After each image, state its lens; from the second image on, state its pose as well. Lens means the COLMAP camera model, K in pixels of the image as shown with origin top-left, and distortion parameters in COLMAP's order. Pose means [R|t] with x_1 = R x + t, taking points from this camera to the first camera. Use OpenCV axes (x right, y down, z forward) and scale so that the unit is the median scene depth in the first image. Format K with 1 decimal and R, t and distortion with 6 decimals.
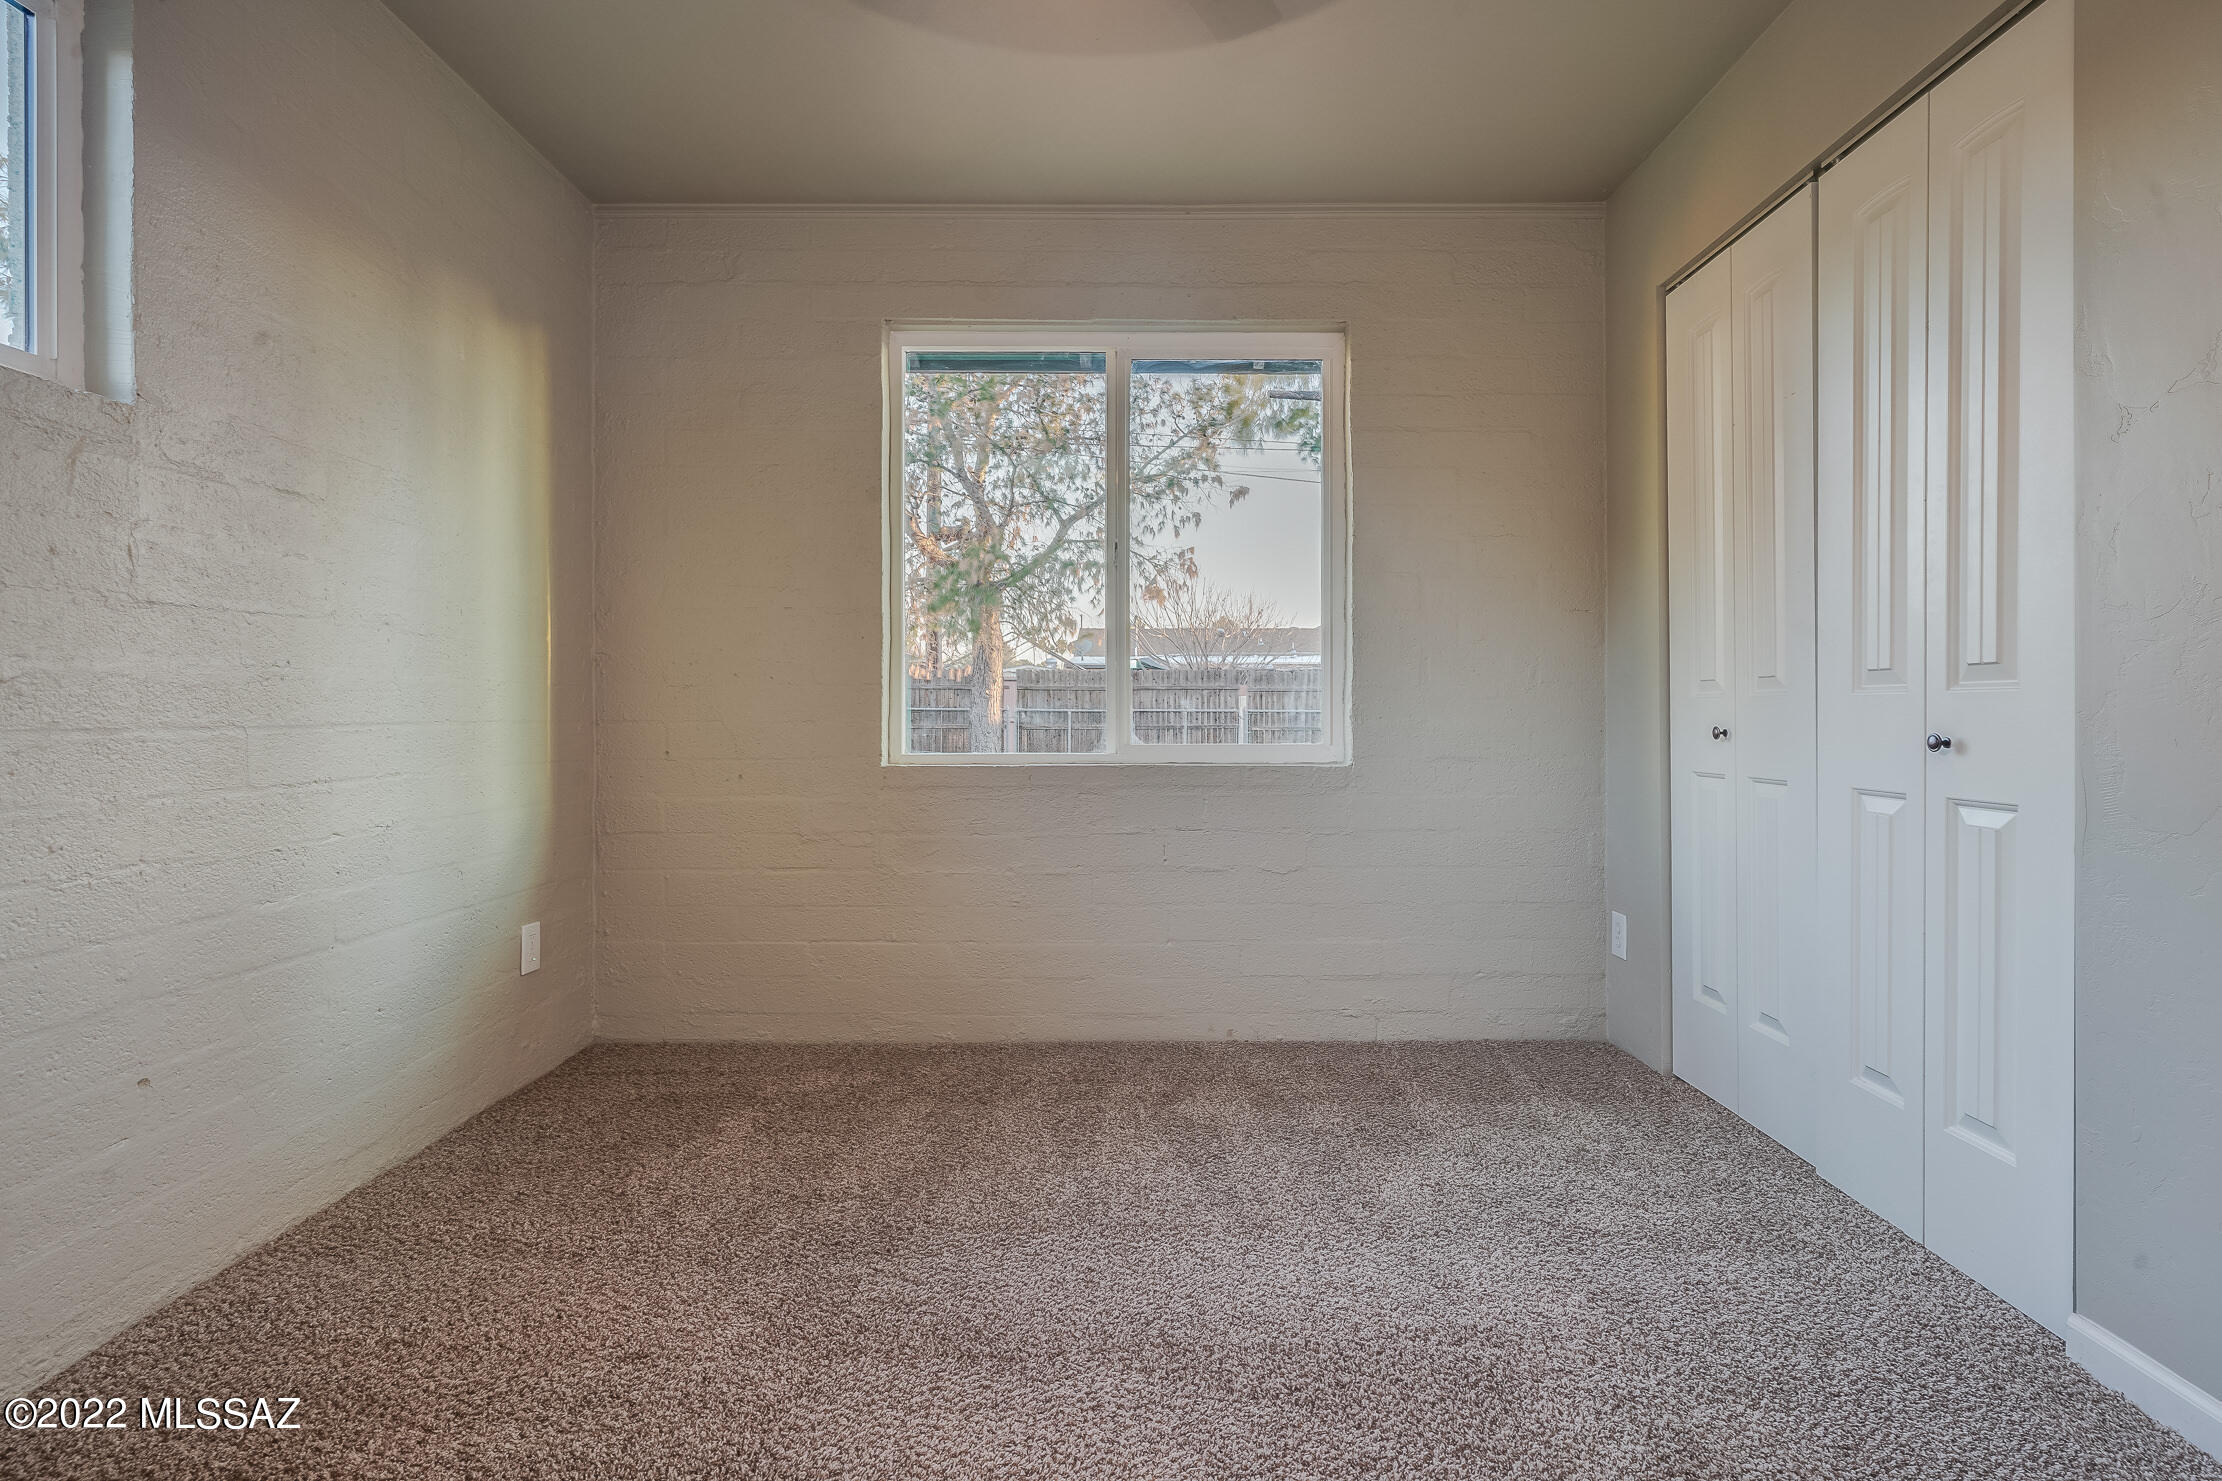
lens RADIAL K [[1095.4, 0, 1121.8], [0, 1095.4, 713.3], [0, 0, 1]] dist [-0.004186, 0.000165]
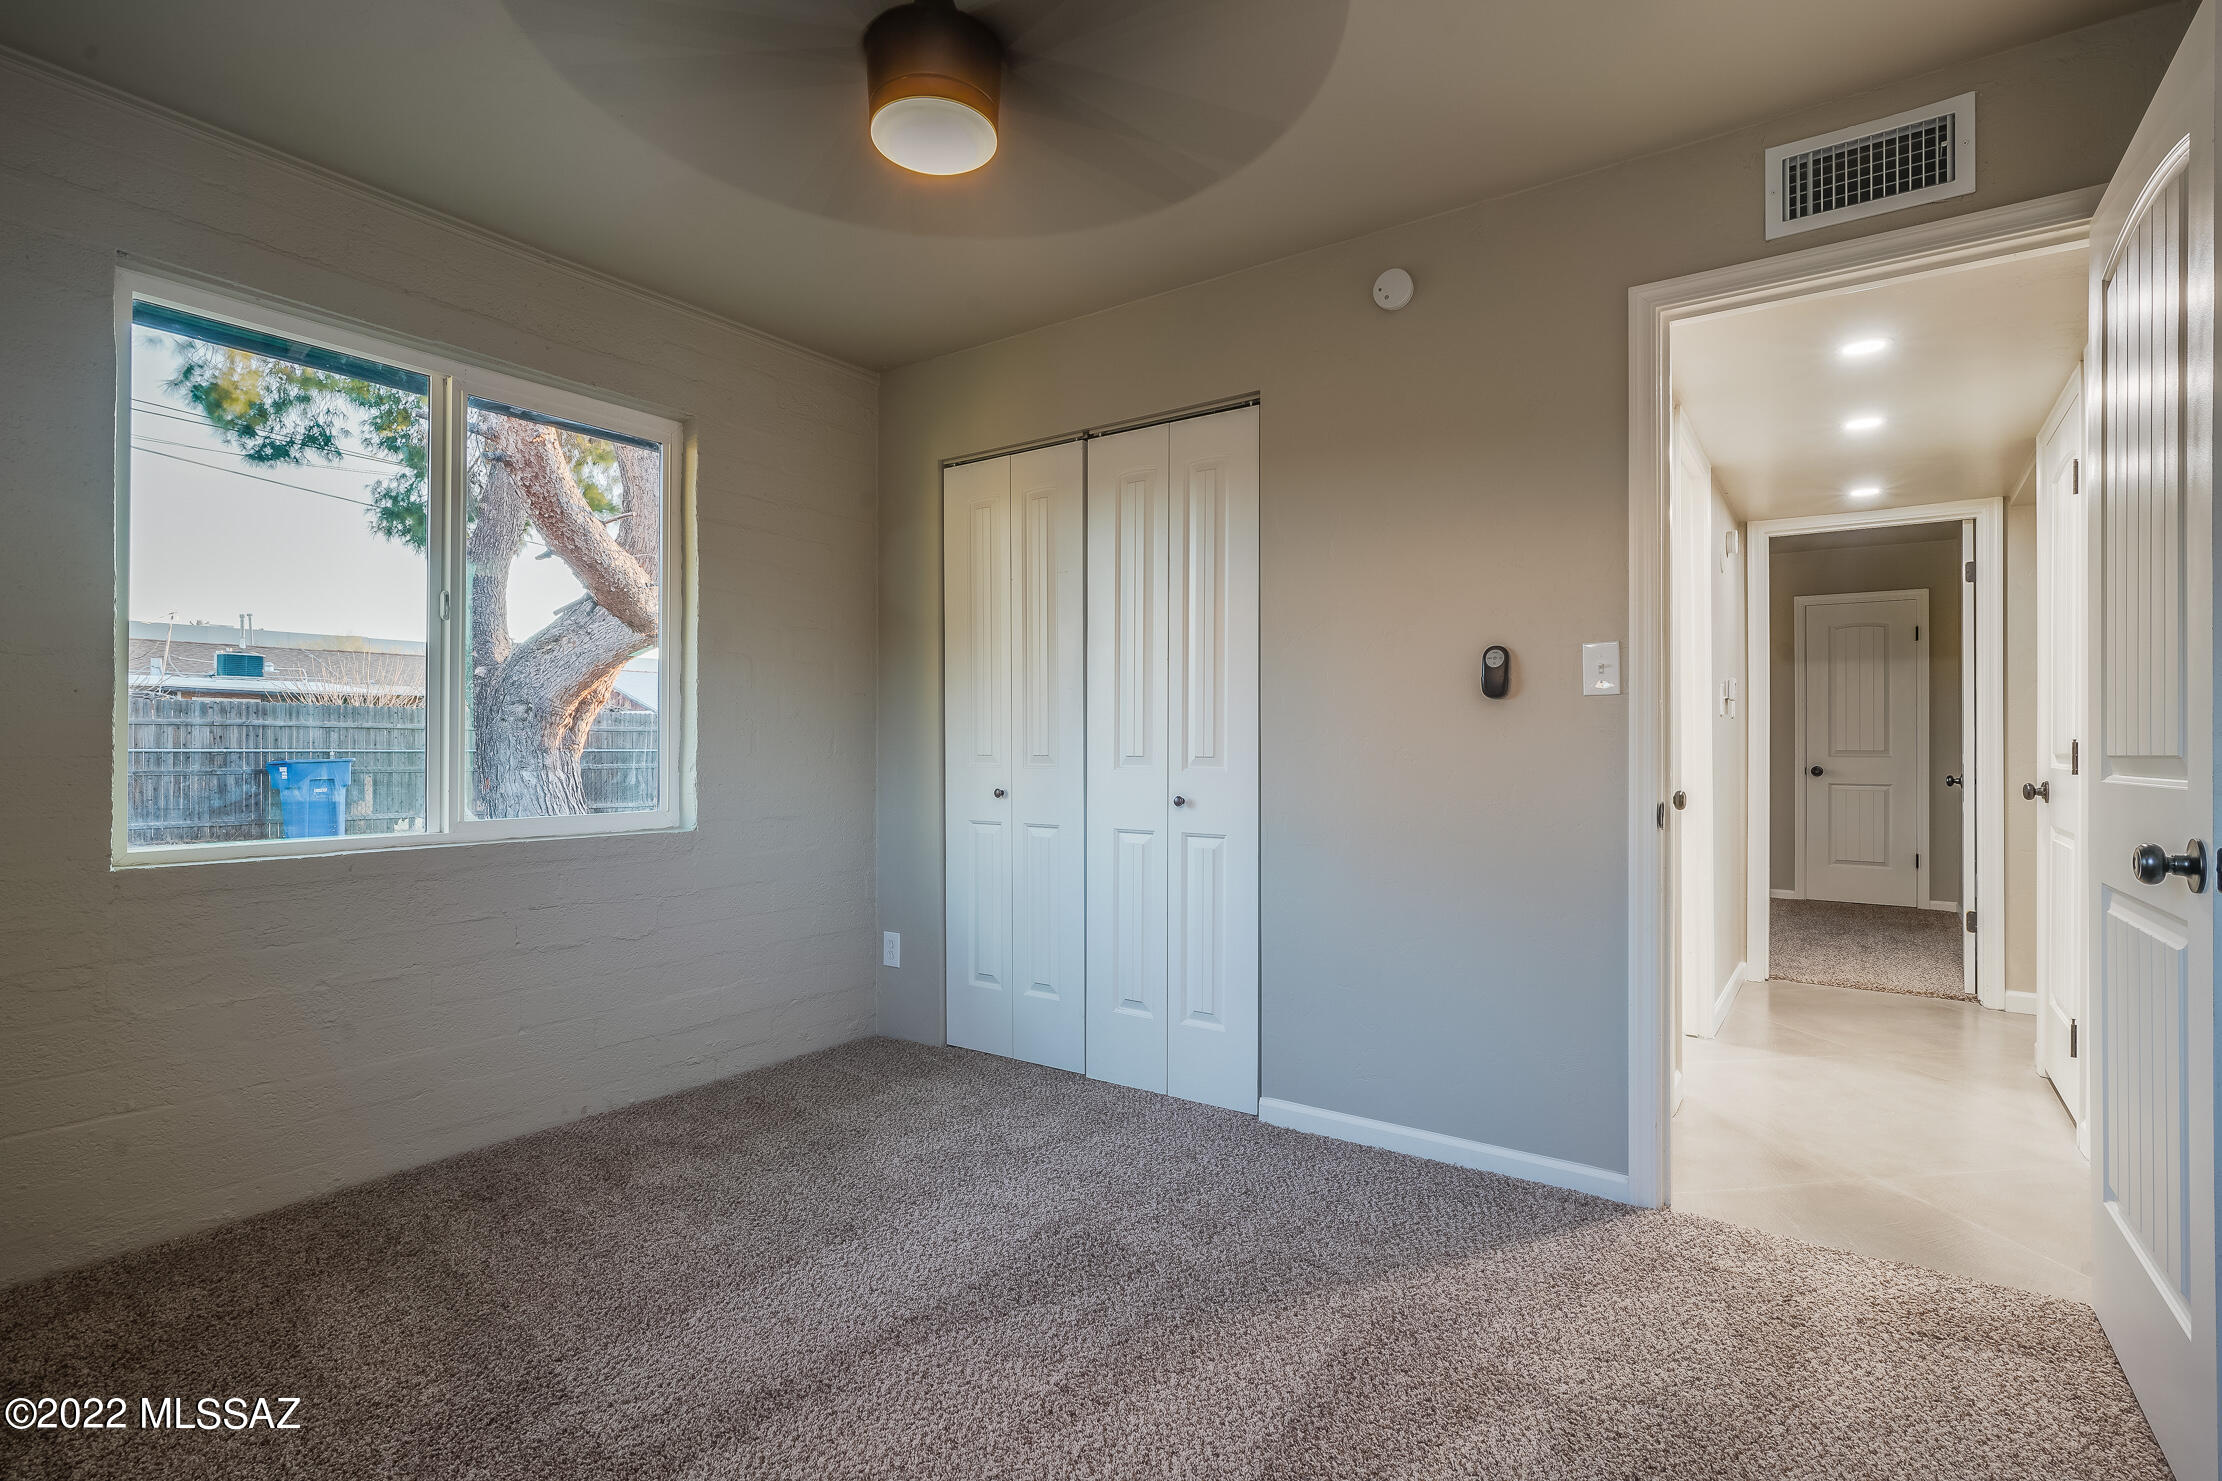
lens RADIAL K [[1062.0, 0, 1111.0], [0, 1062.0, 740.5], [0, 0, 1]] dist [-0.001443, 0.000447]
pose [[0.582088, 0.007778, 0.813088, -0.482045], [-0.001851, 0.999964, -0.008240, -0.038719], [-0.813124, 0.003291, 0.582082, 0.073534]]
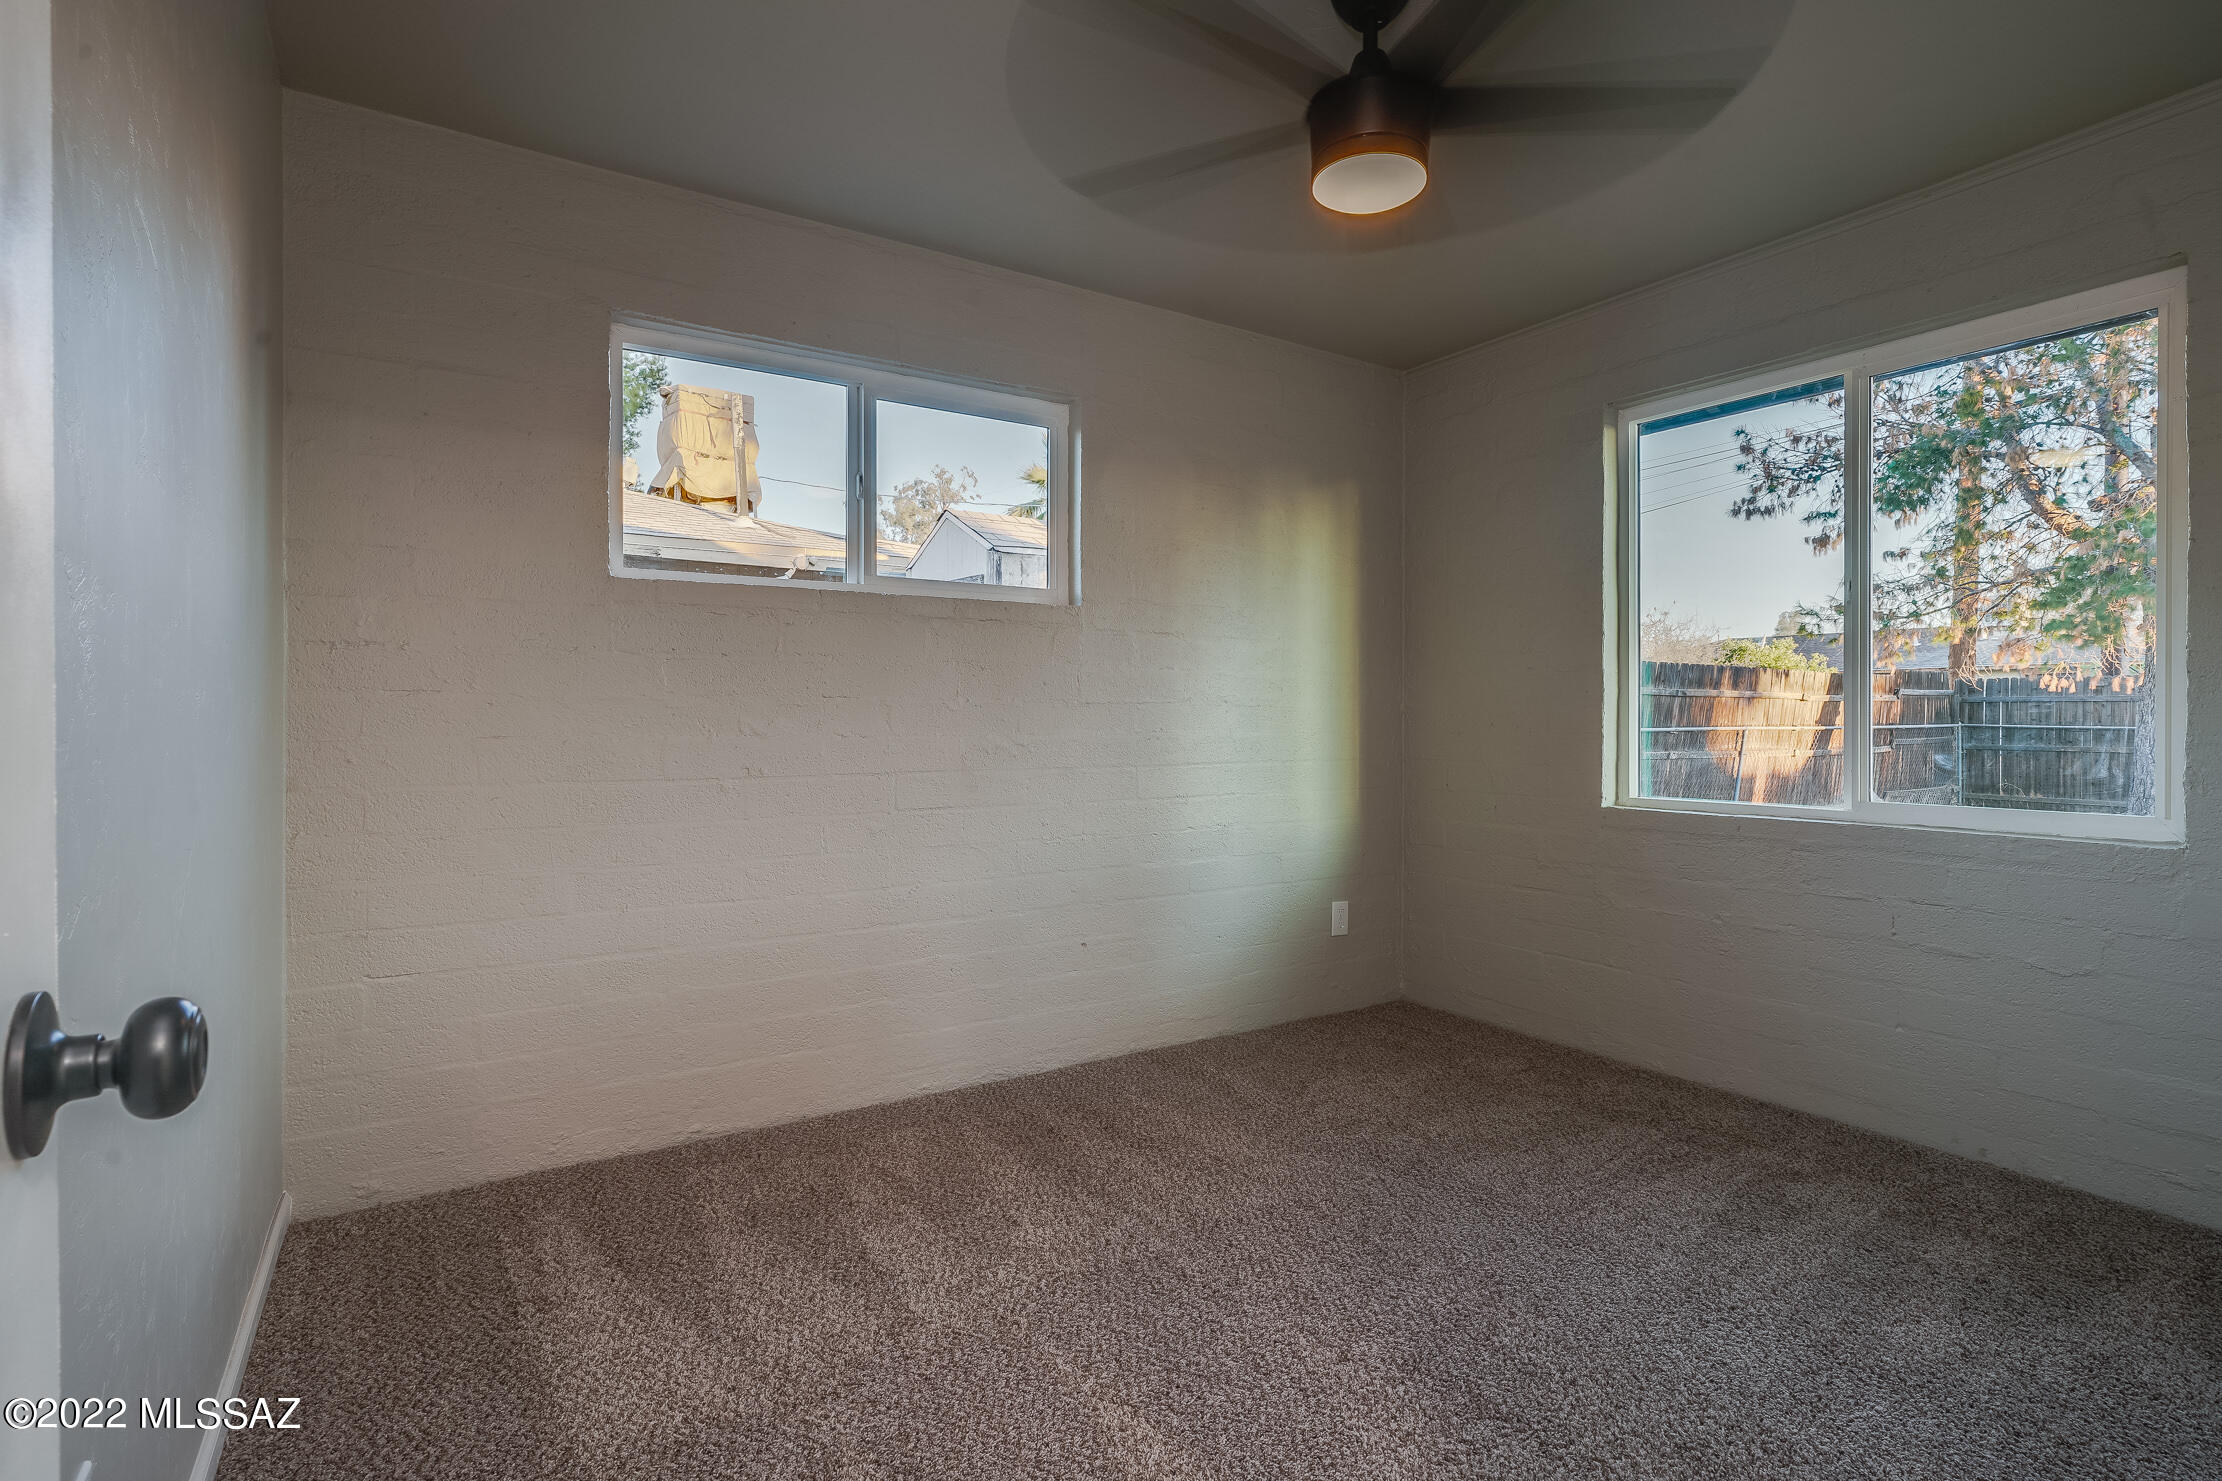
lens RADIAL K [[1073.5, 0, 1111.6], [0, 1073.5, 717.1], [0, 0, 1]] dist [-0.002285, 0.000226]
pose [[0.540398, -0.002318, -0.841406, 0.512409], [-0.000677, 0.999995, -0.003190, -0.046969], [0.841409, 0.002293, 0.540394, -0.010842]]
